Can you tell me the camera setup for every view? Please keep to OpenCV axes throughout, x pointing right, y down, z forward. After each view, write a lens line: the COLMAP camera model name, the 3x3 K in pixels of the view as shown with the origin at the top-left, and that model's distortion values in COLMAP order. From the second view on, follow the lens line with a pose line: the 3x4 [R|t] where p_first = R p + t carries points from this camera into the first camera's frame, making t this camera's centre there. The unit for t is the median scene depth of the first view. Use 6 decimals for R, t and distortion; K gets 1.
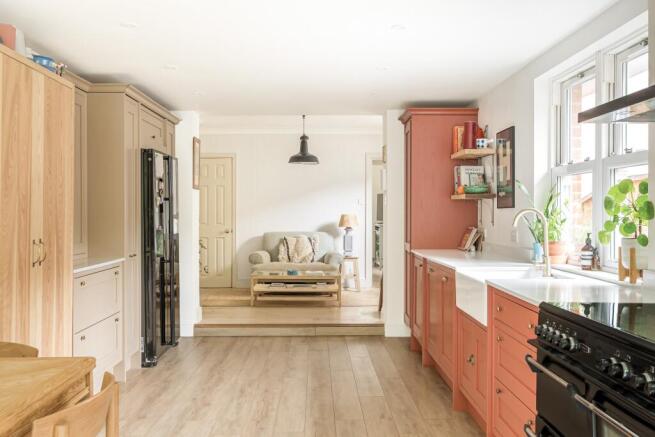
lens RADIAL K [[649.0, 0, 327.3], [0, 649.0, 217.0], [0, 0, 1]] dist [0.025395, 0.000000]
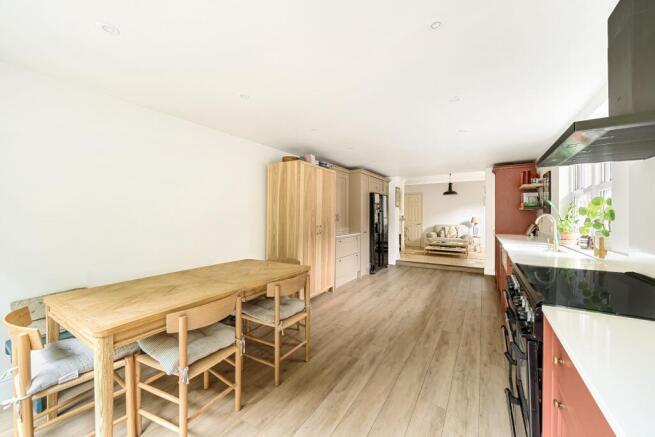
lens RADIAL K [[248.2, 0, 327.9], [0, 248.2, 216.8], [0, 0, 1]] dist [-0.000746, -0.000095]
pose [[0.842987, 0.001056, -0.537932, 0.095260], [-0.003544, 0.999987, -0.003592, -0.000380], [0.537921, 0.004934, 0.842981, 0.034328]]
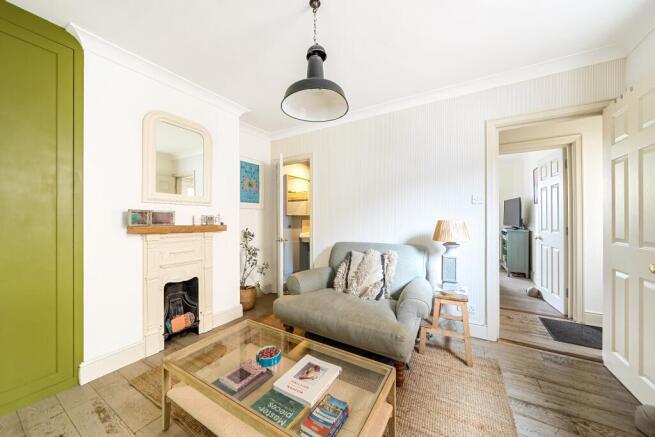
lens RADIAL K [[248.2, 0, 324.6], [0, 248.2, 220.2], [0, 0, 1]] dist [-0.000746, -0.000095]
pose [[0.855437, 0.002798, -0.517900, 0.079690], [-0.006529, 0.999964, -0.005383, -0.003358], [0.517866, 0.007987, 0.855424, 1.141818]]
